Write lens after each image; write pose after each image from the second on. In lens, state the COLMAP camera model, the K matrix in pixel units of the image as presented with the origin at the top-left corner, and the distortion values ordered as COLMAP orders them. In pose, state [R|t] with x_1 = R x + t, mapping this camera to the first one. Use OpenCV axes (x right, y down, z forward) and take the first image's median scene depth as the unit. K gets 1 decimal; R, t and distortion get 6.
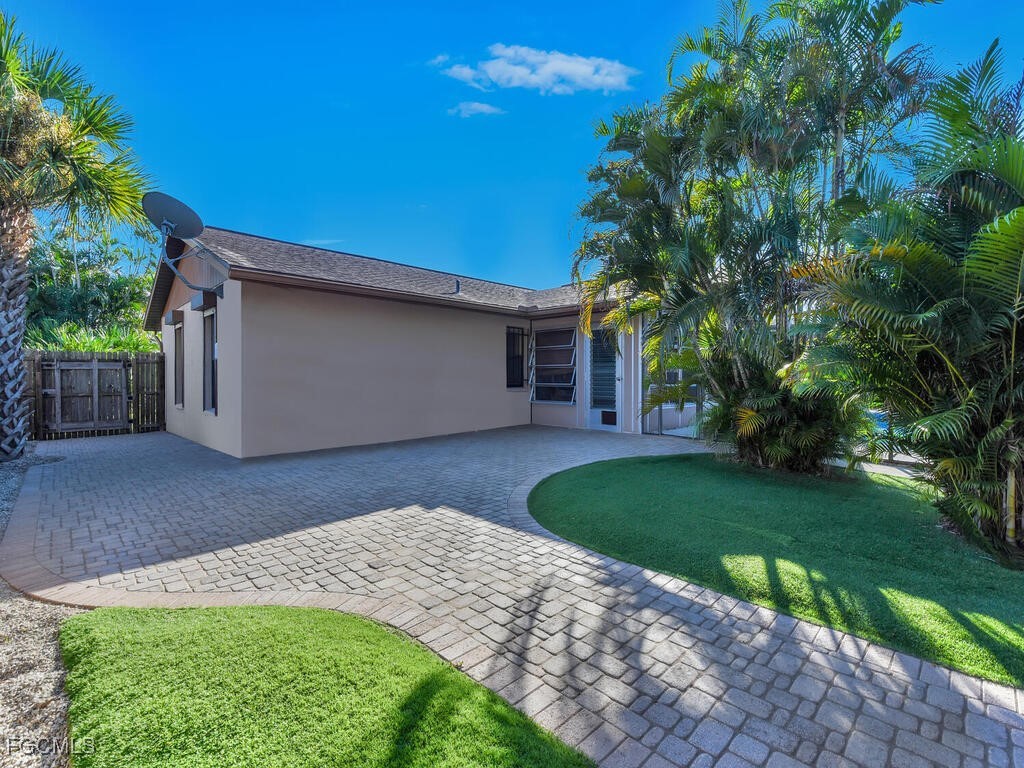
lens RADIAL K [[470.5, 0, 511.4], [0, 470.5, 380.5], [0, 0, 1]] dist [-0.001332, -0.000506]
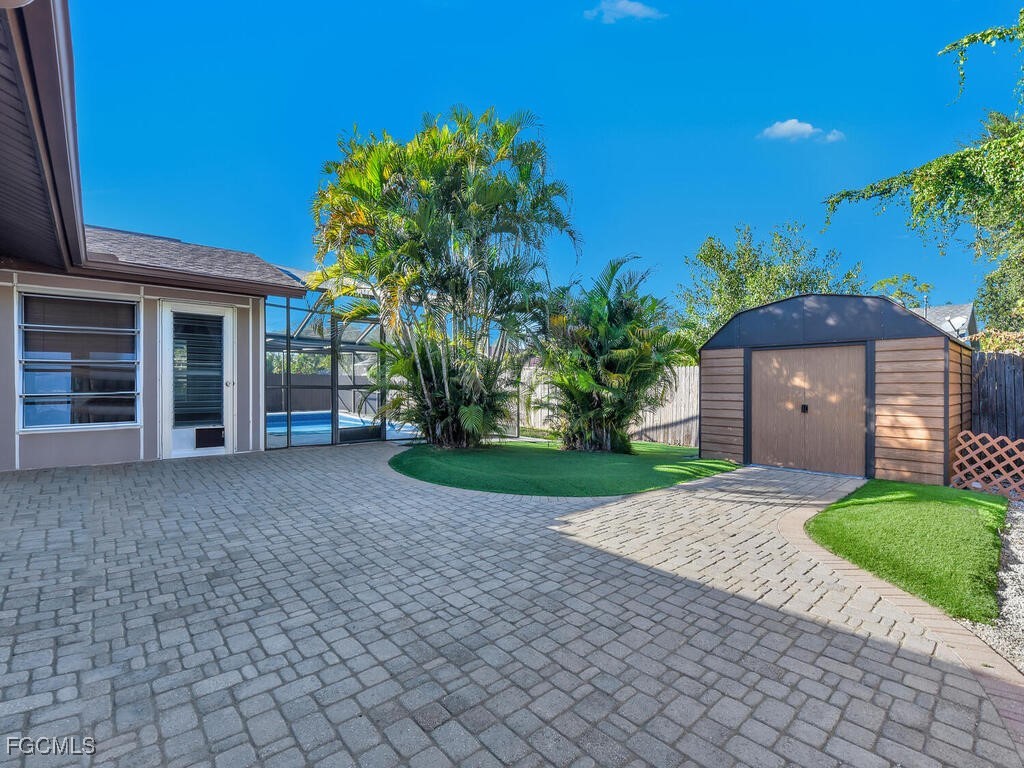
lens RADIAL K [[470.5, 0, 511.6], [0, 470.5, 384.7], [0, 0, 1]] dist [-0.001332, -0.000506]
pose [[0.042463, -0.005259, 0.999084, -1.176233], [0.011898, 0.999918, 0.004758, -0.000024], [-0.999027, 0.011685, 0.042522, 1.169275]]
